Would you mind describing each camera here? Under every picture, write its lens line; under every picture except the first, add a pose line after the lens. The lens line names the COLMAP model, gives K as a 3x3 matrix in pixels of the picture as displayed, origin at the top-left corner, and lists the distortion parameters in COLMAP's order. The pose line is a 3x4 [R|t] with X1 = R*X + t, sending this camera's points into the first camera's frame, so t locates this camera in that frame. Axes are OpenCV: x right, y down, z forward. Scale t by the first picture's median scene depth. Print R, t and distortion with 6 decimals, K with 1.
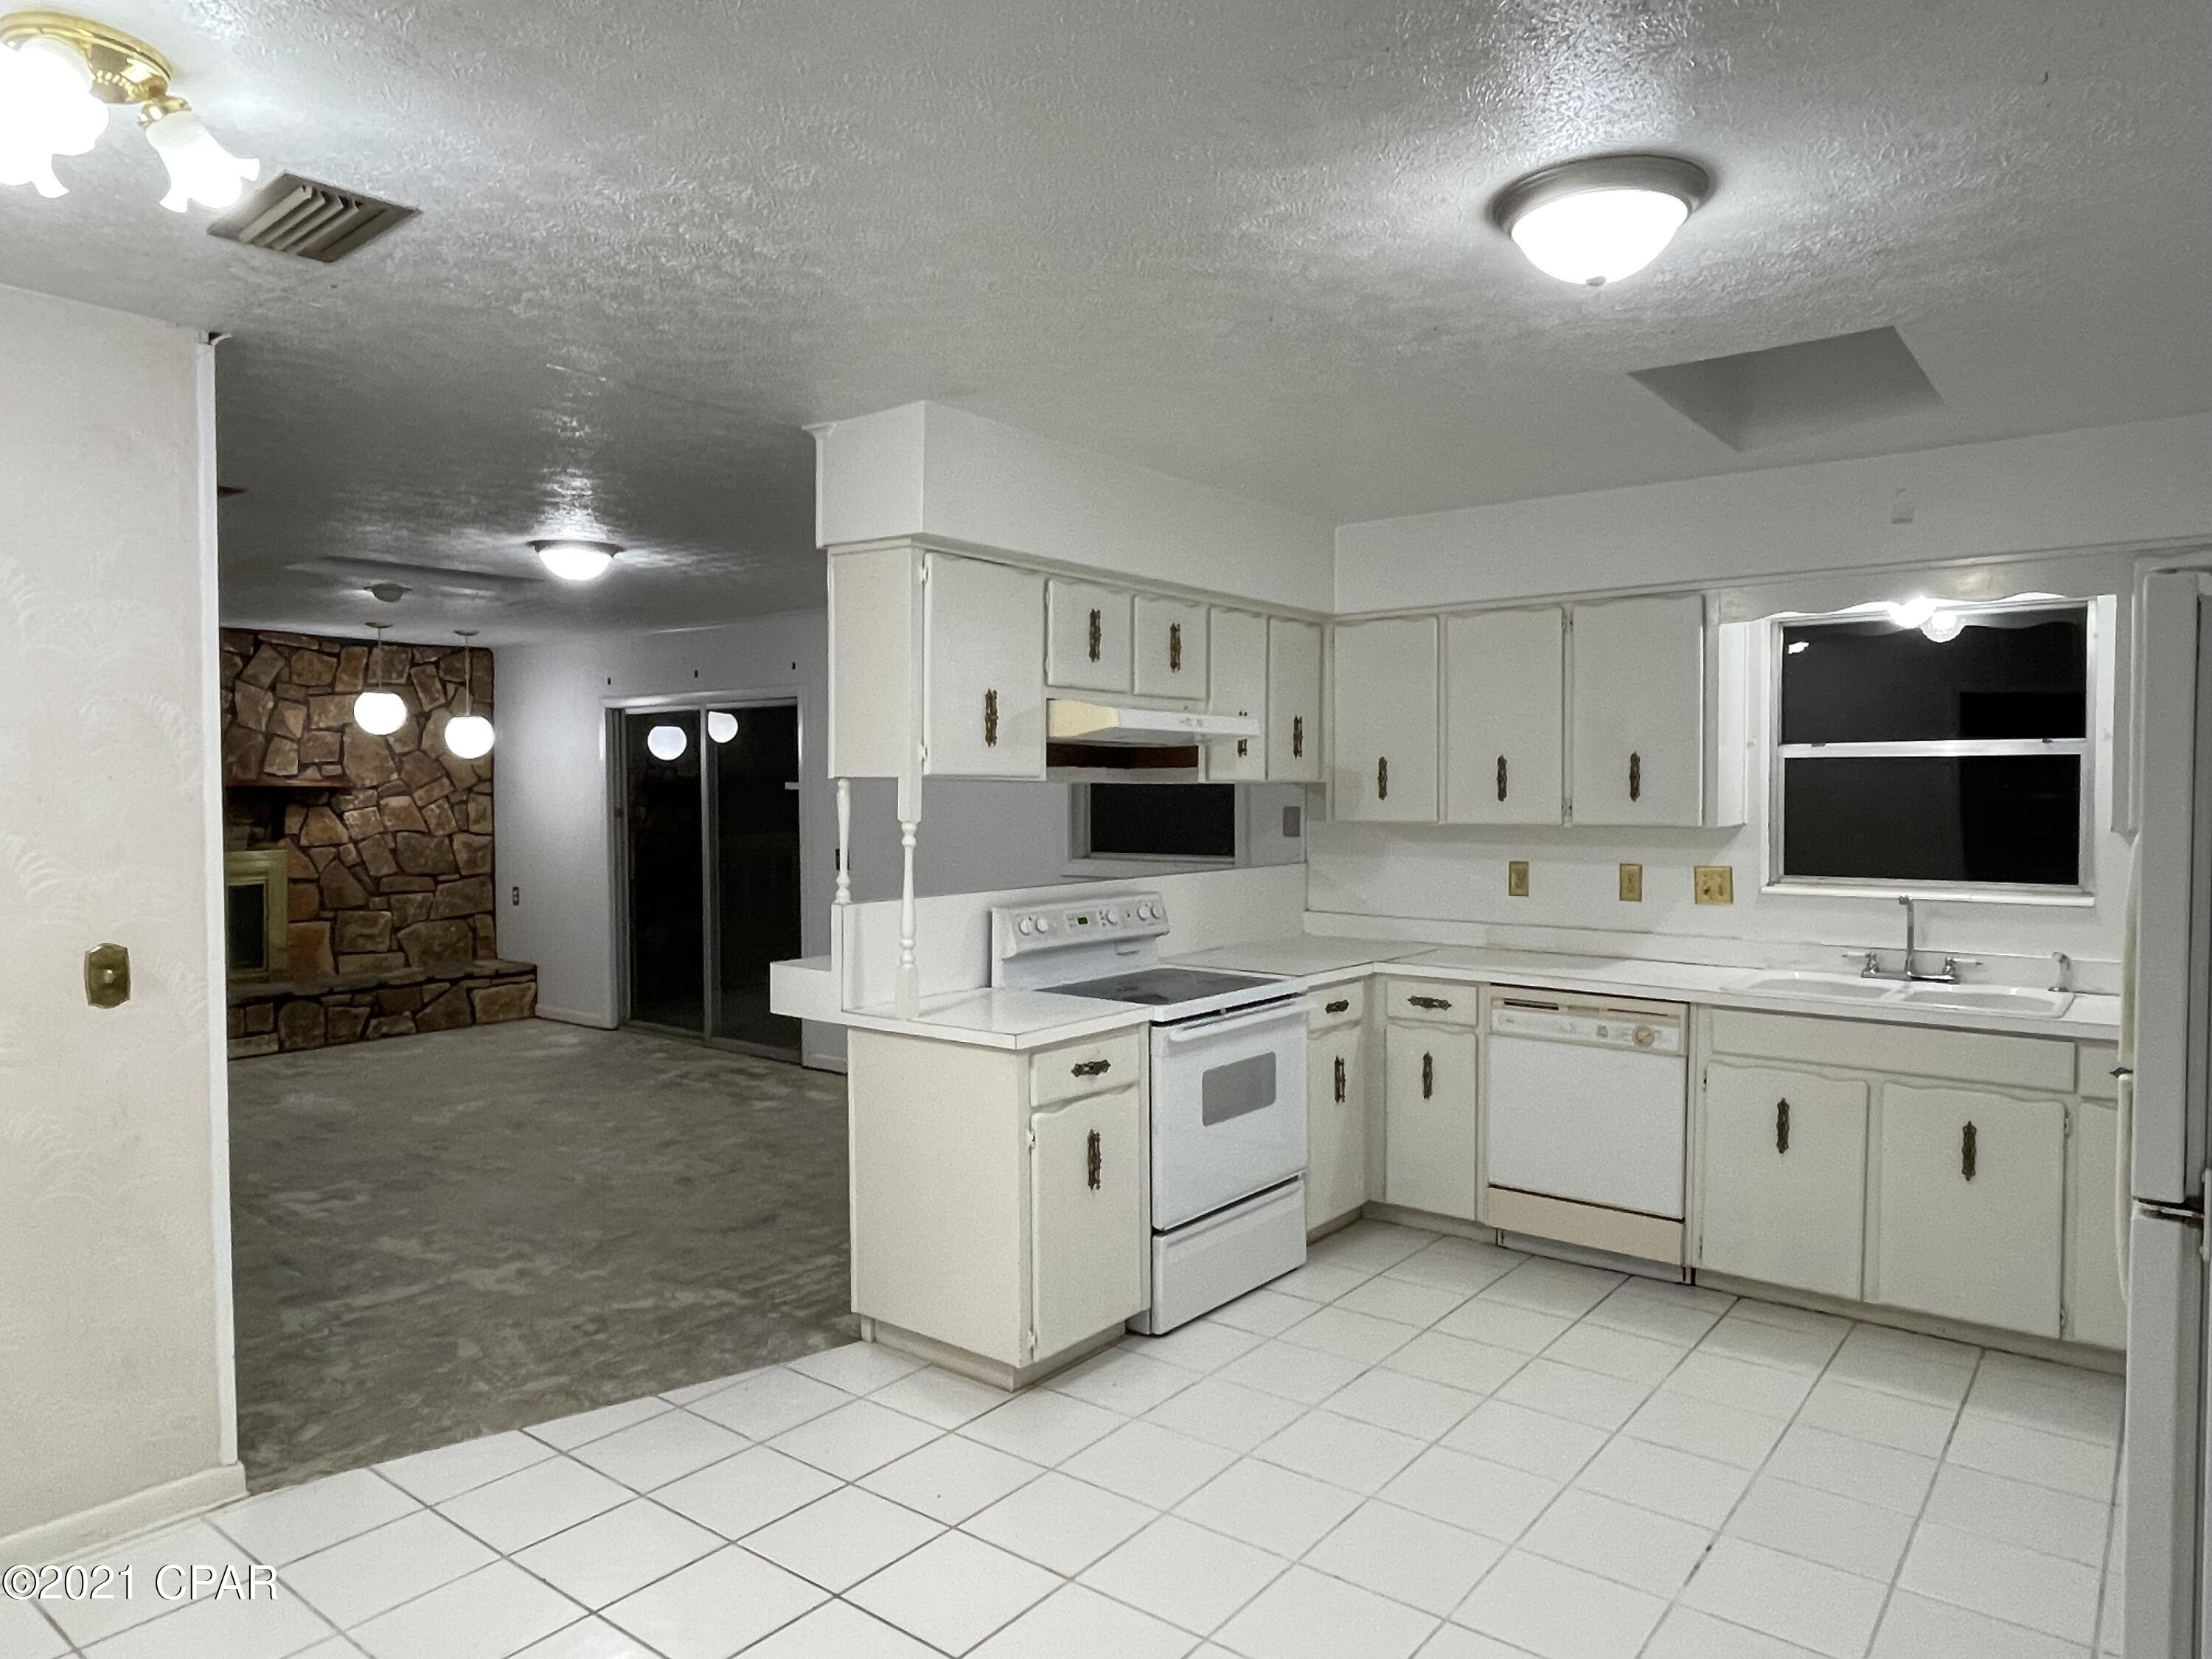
lens RADIAL K [[1378.4, 0, 1106.0], [0, 1378.4, 829.5], [0, 0, 1]] dist [0.009197, -0.043066]
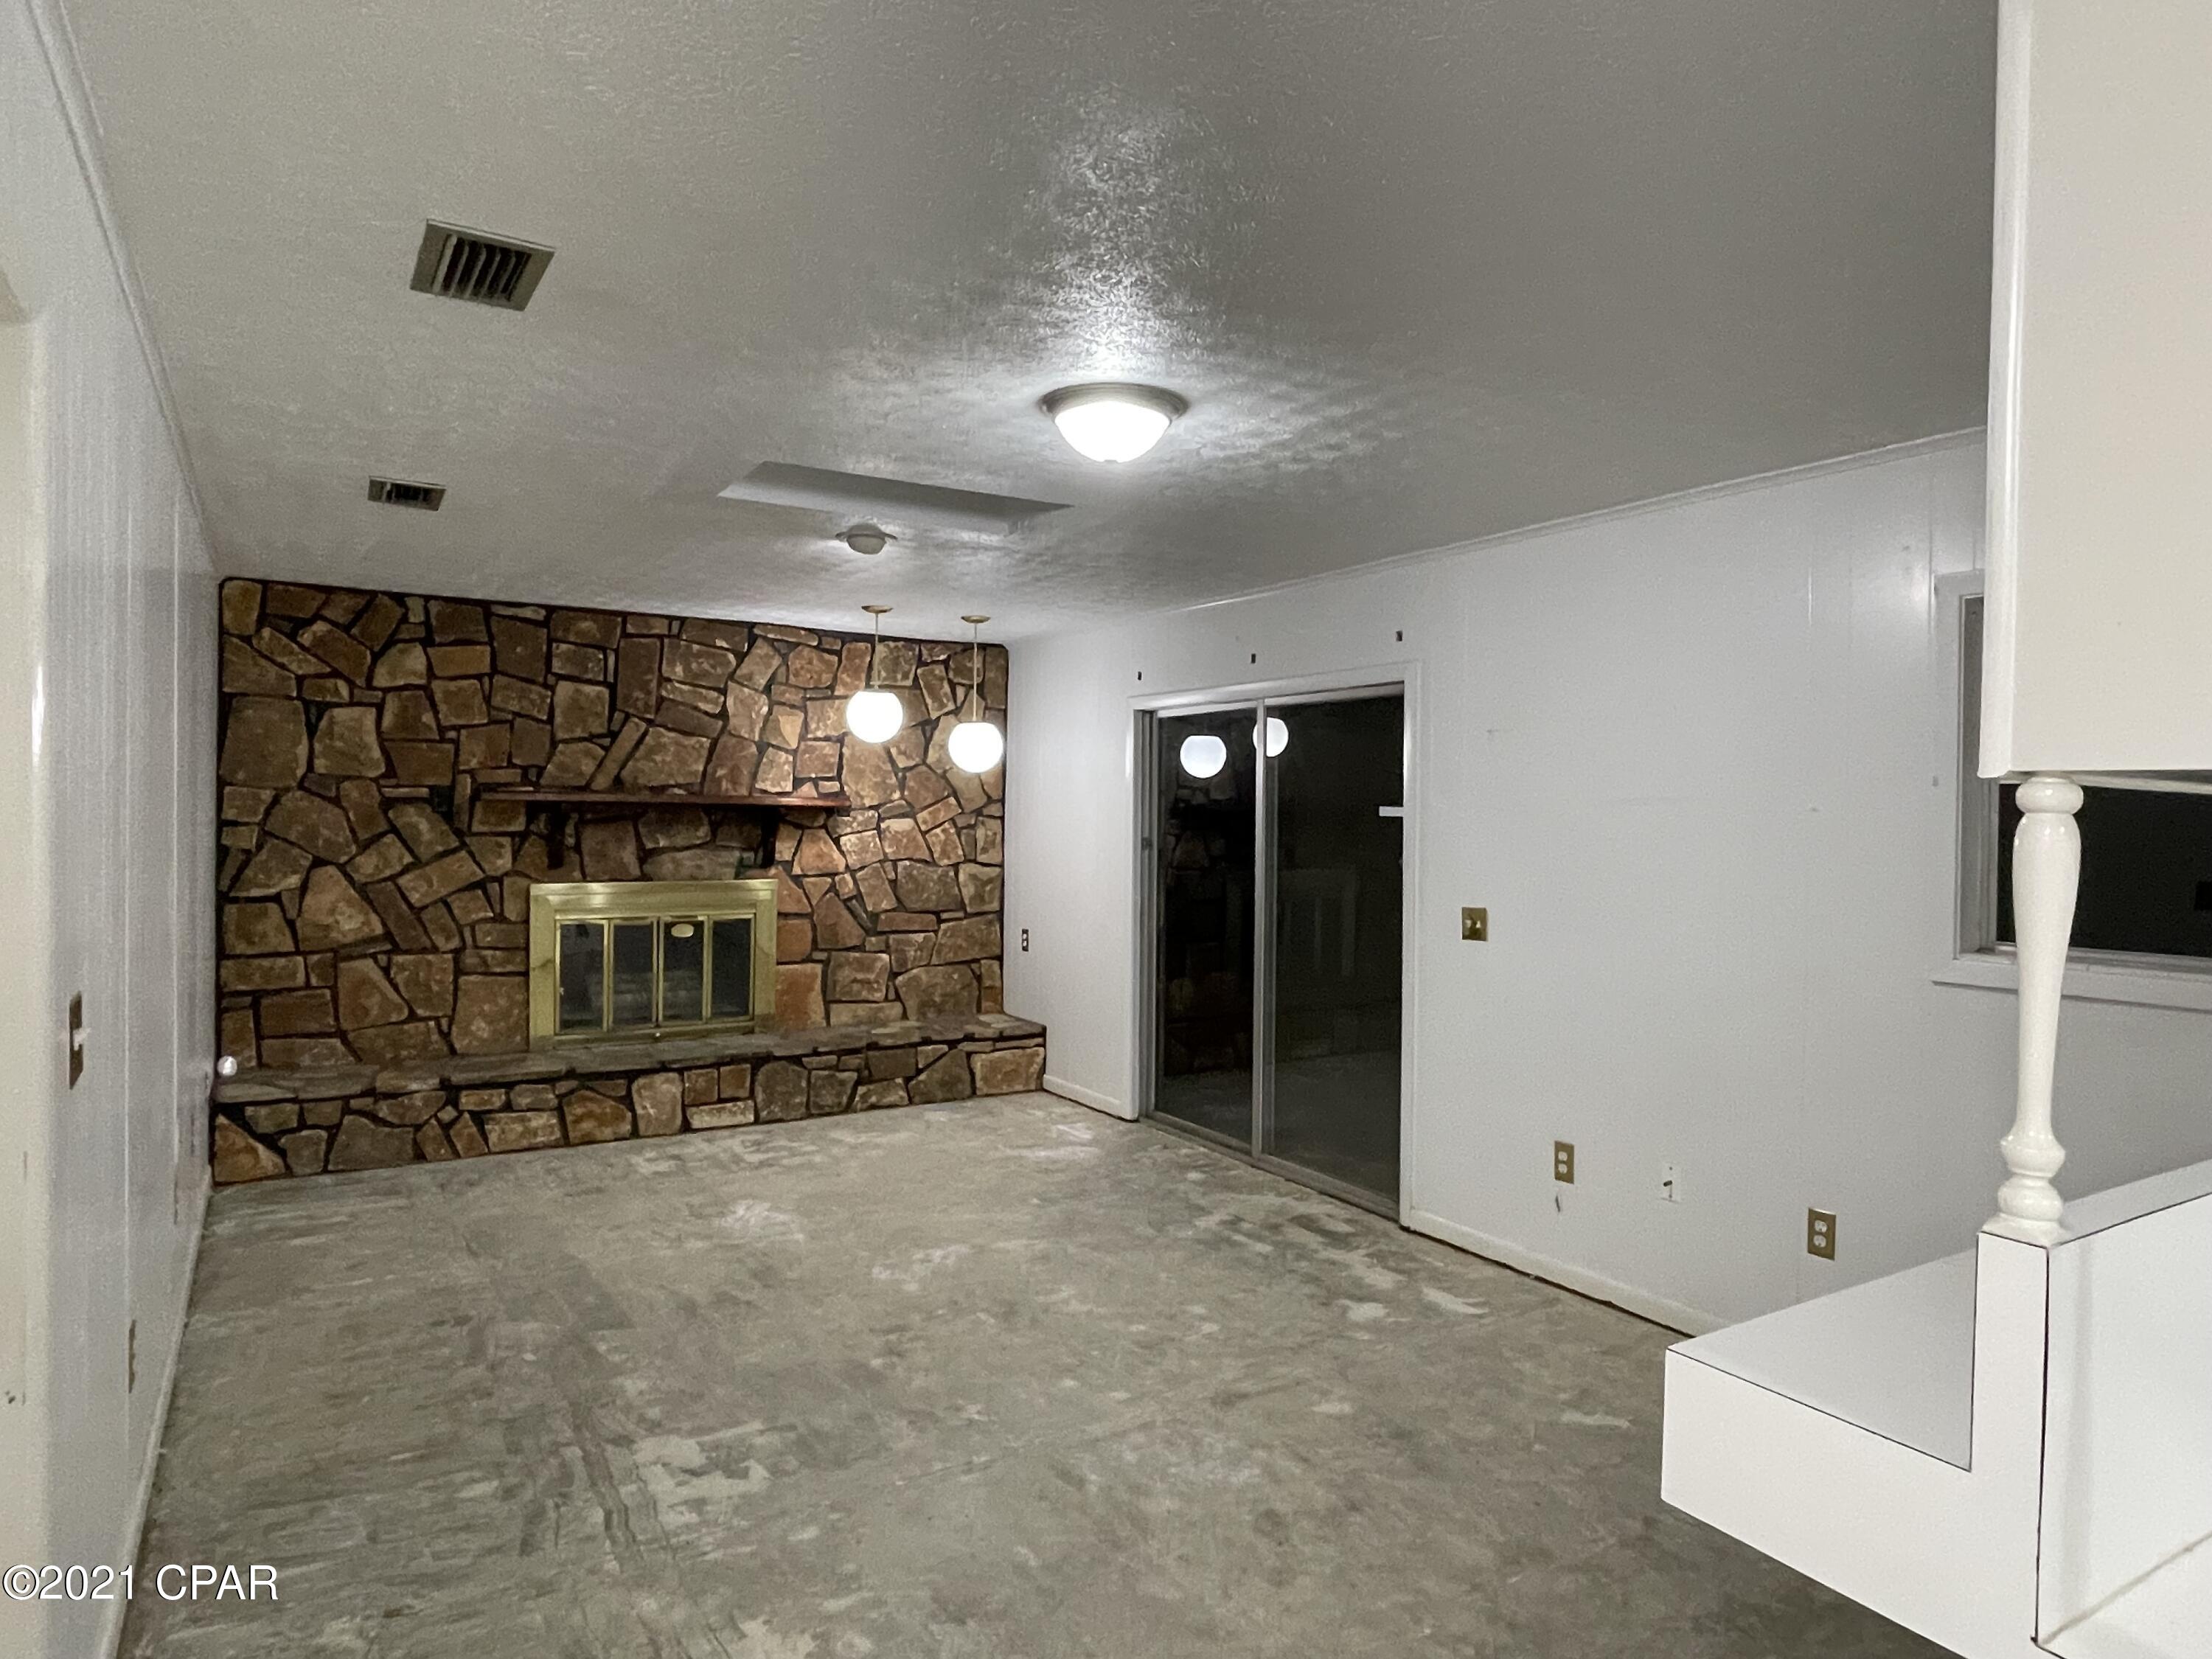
lens RADIAL K [[1306.9, 0, 1106.0], [0, 1306.9, 829.5], [0, 0, 1]] dist [0.000211, -0.000003]
pose [[0.937500, 0.017234, -0.347559, -0.118687], [-0.024237, 0.999581, -0.015812, -0.007939], [0.347141, 0.023247, 0.937525, 0.299289]]
